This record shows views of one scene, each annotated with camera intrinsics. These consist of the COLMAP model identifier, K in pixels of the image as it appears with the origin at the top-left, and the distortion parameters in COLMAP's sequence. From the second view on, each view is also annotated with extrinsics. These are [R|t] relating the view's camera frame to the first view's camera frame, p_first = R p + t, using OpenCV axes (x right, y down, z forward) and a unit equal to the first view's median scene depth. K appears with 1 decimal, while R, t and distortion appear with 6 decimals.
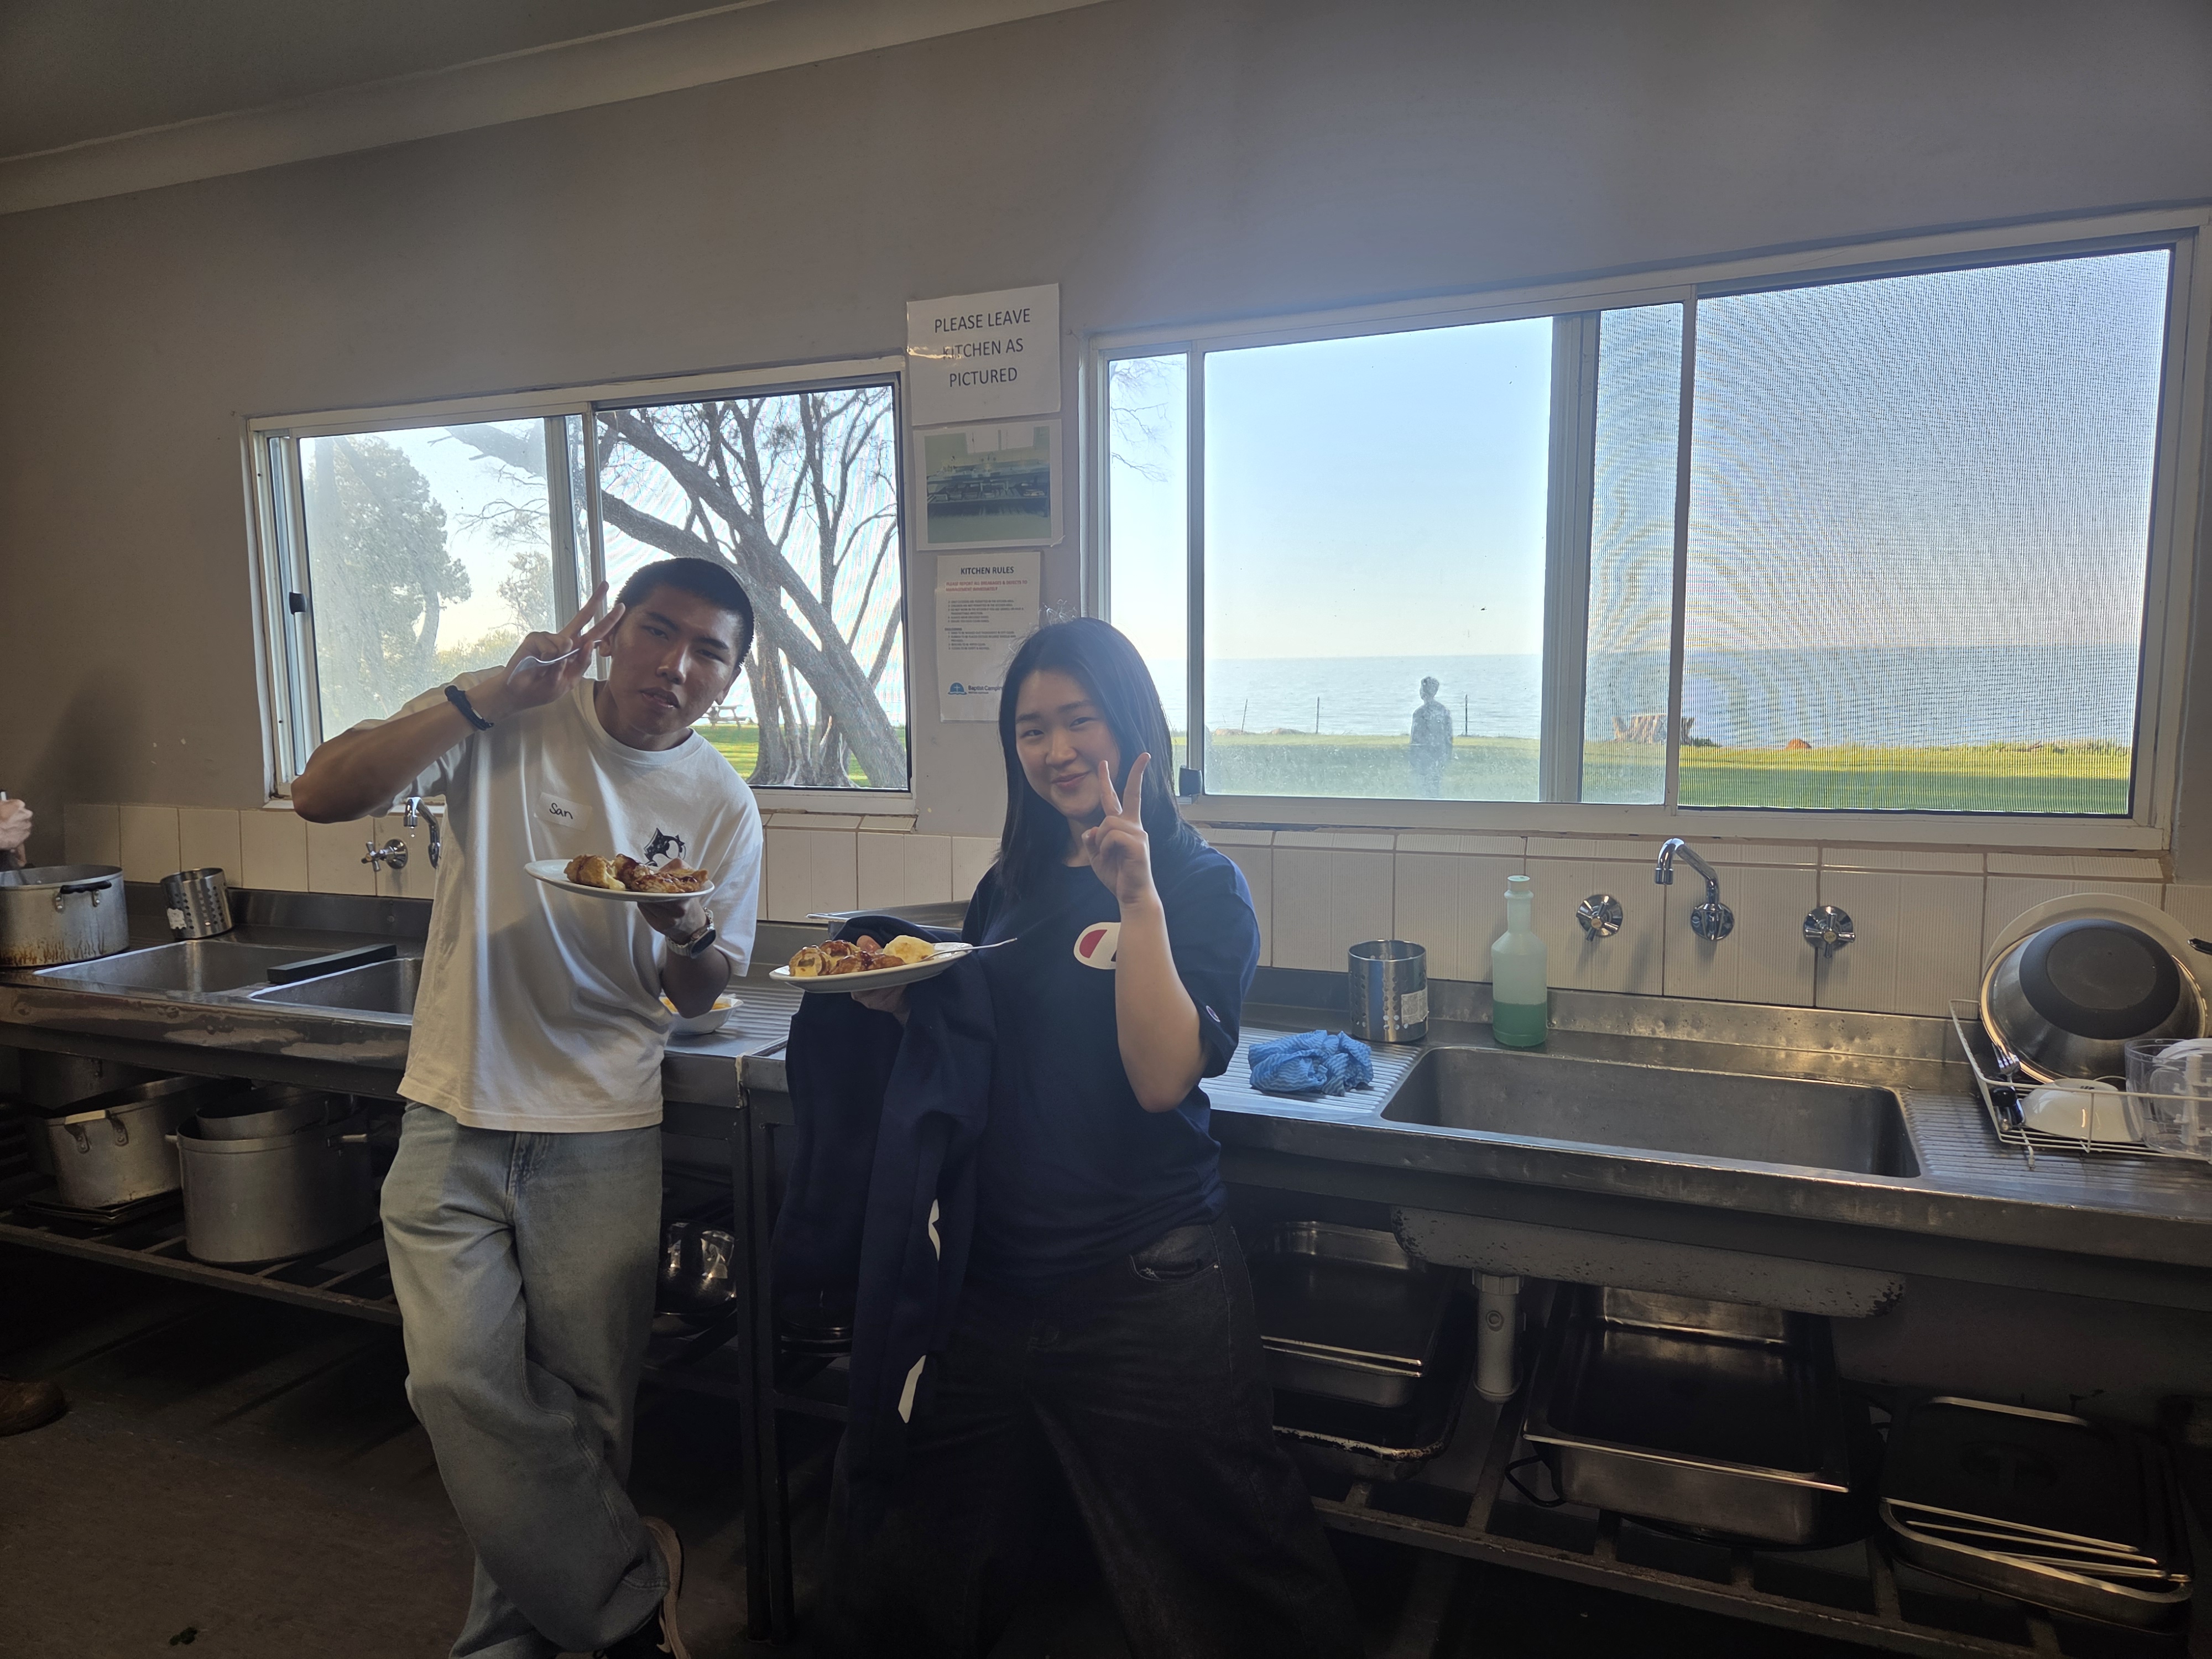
lens RADIAL K [[1463.3, 0, 1106.3], [0, 1463.3, 826.8], [0, 0, 1]] dist [0.045107, -0.003841]
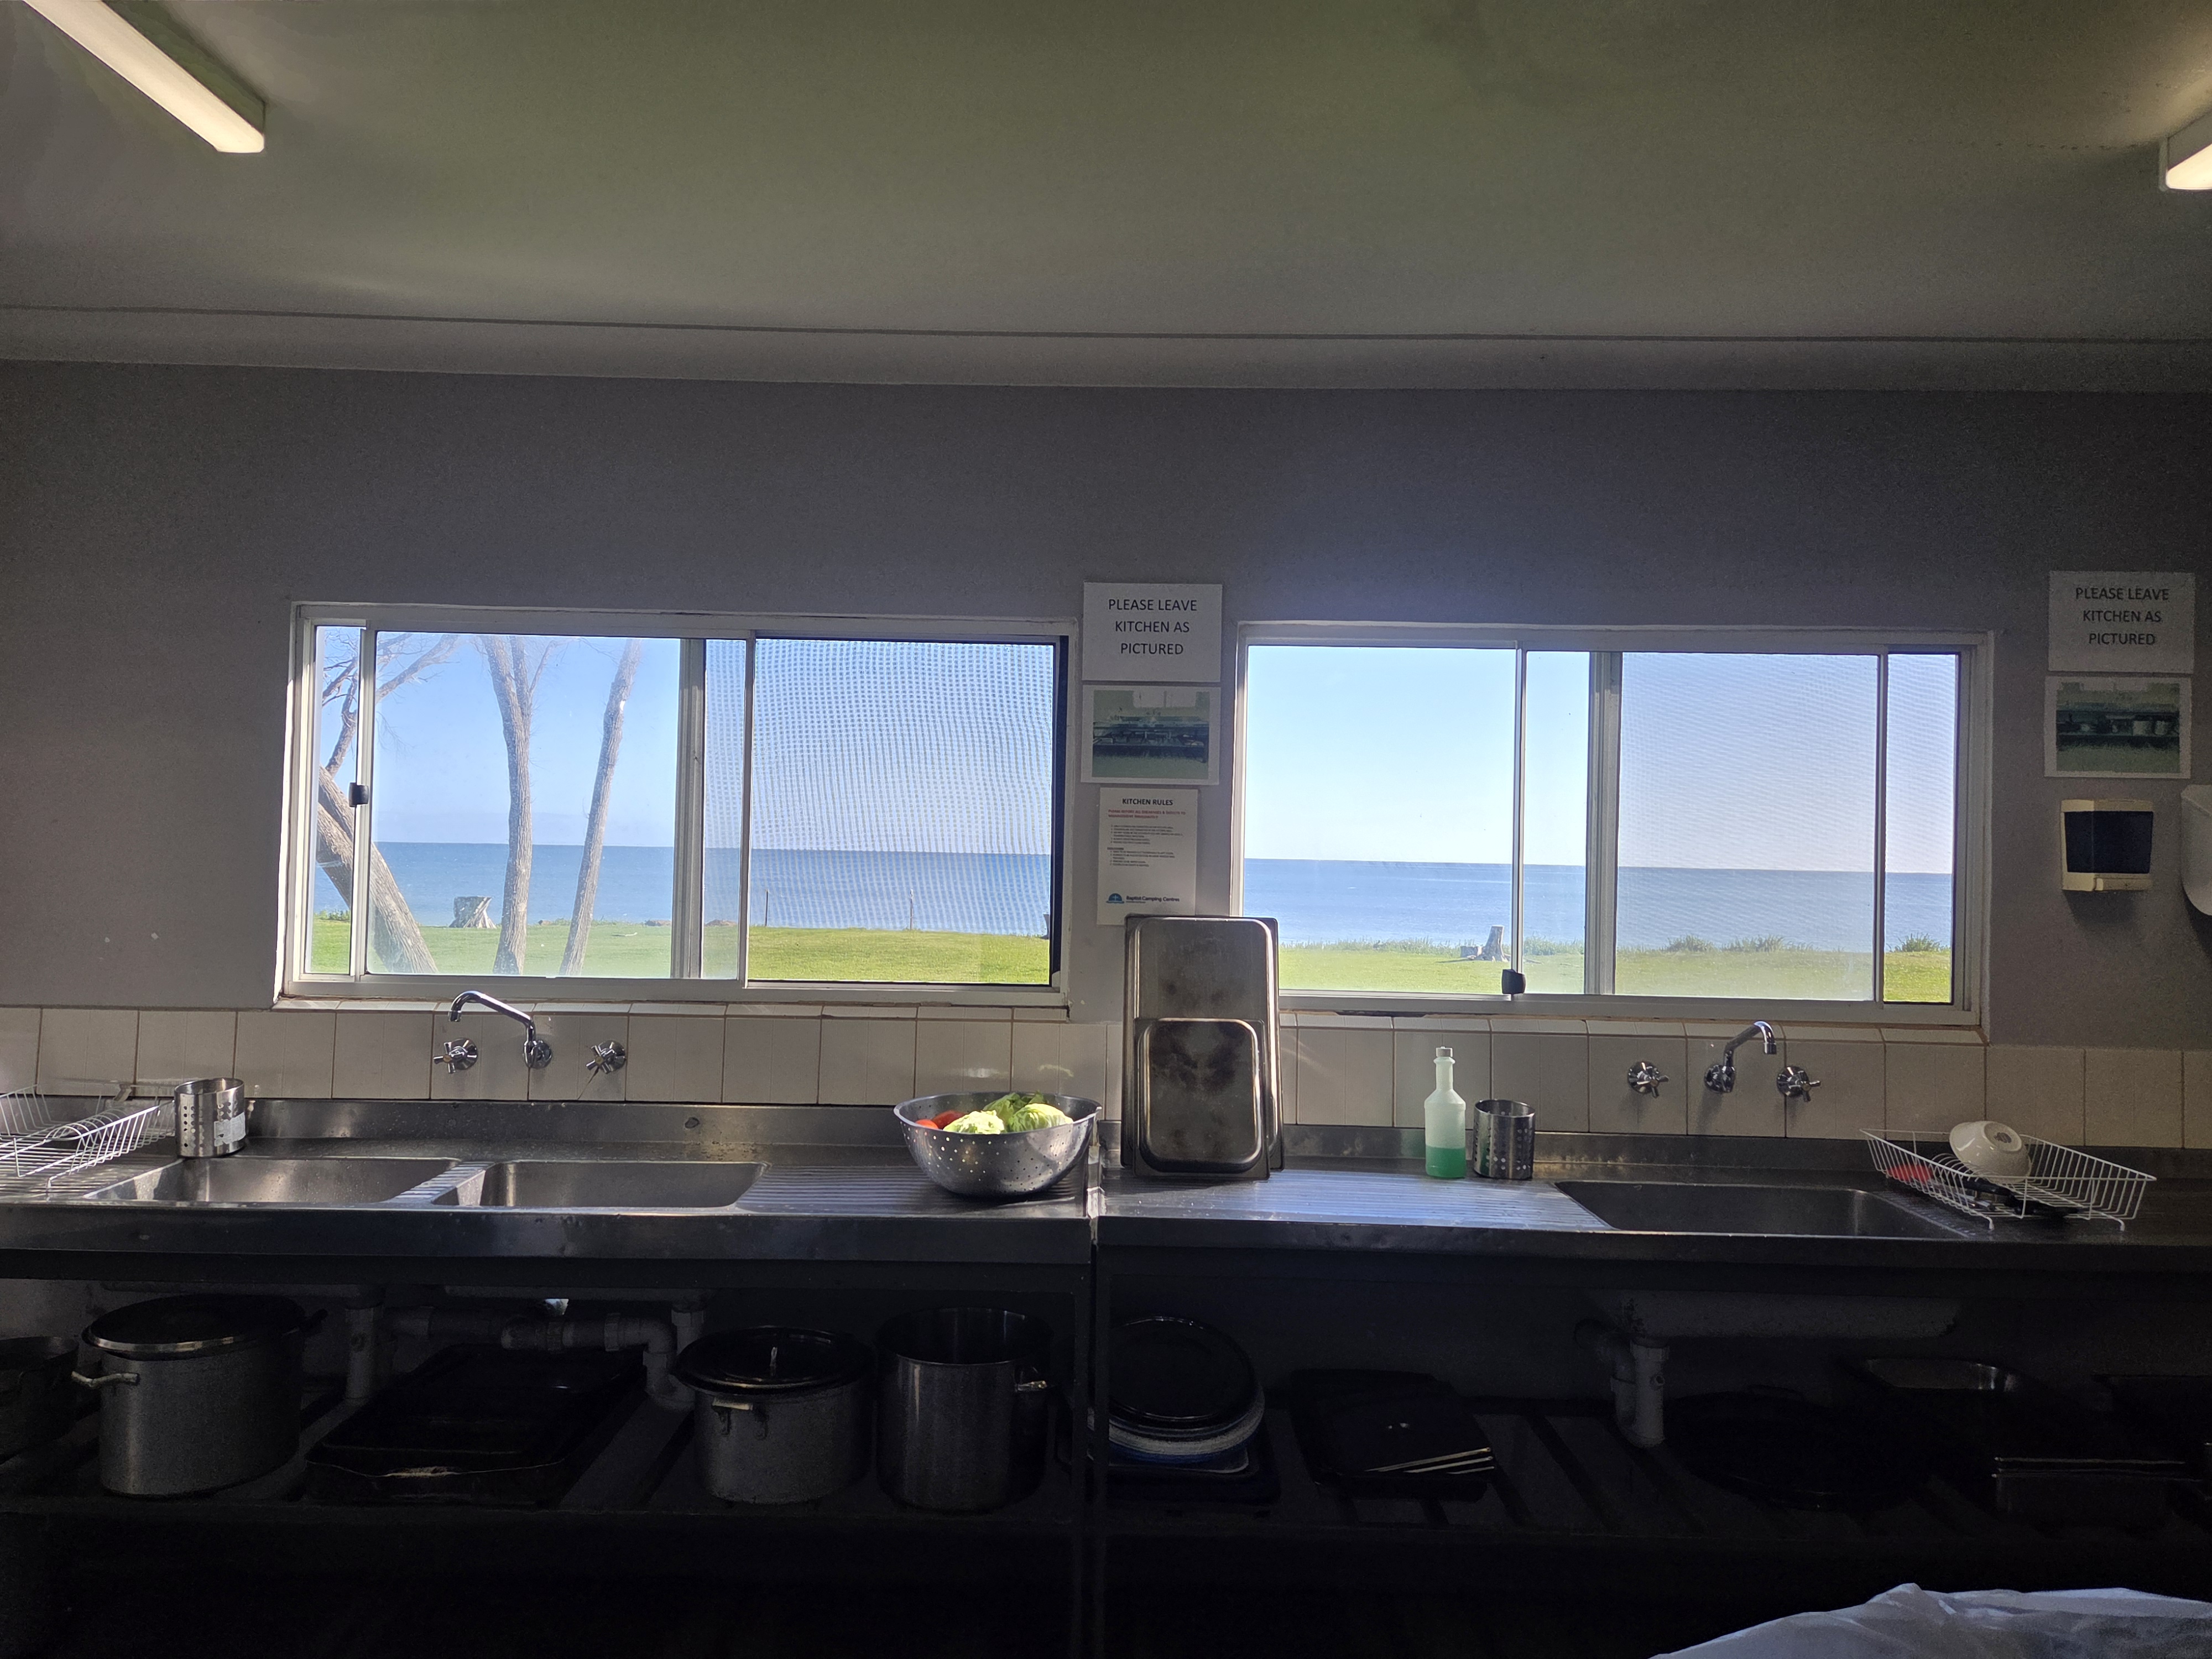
lens RADIAL K [[1463.3, 0, 1108.1], [0, 1463.3, 832.5], [0, 0, 1]] dist [0.045107, -0.003841]
pose [[0.931377, 0.040904, 0.361750, -0.552929], [0.010505, 0.990234, -0.139016, 0.017924], [-0.363904, 0.133276, 0.921852, -0.100645]]
